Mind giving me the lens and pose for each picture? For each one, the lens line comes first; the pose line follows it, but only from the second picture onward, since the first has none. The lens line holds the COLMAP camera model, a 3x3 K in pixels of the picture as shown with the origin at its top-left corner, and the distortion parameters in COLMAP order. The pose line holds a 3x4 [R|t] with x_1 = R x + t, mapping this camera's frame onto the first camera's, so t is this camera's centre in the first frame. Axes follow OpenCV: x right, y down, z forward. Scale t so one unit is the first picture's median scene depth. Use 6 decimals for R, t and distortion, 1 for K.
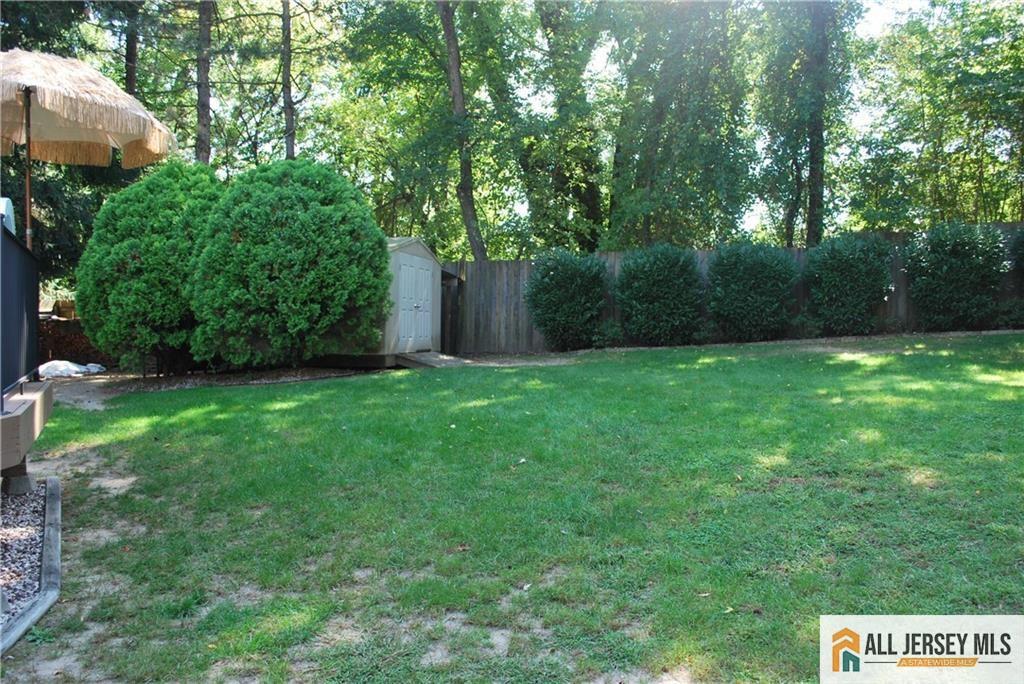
lens RADIAL K [[805.2, 0, 510.2], [0, 805.2, 342.9], [0, 0, 1]] dist [-0.084309, 0.012903]
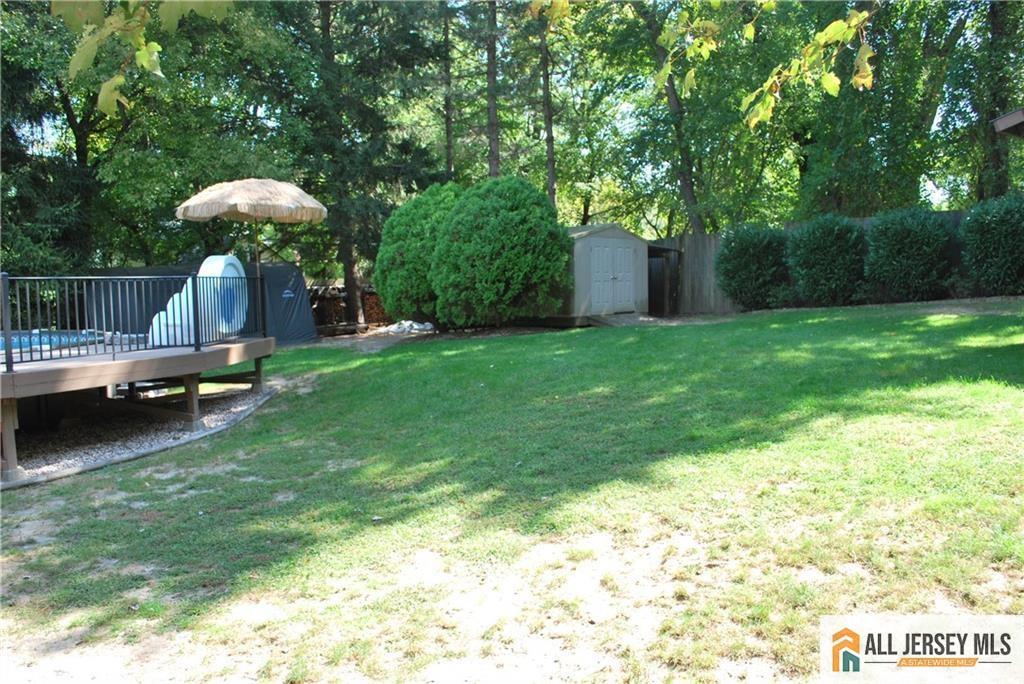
lens RADIAL K [[805.2, 0, 514.4], [0, 805.2, 342.9], [0, 0, 1]] dist [-0.084309, 0.012903]
pose [[0.869356, 0.010222, -0.494081, 0.471518], [0.018572, 0.998404, 0.053333, -0.017057], [0.493838, -0.055541, 0.867778, -0.232387]]
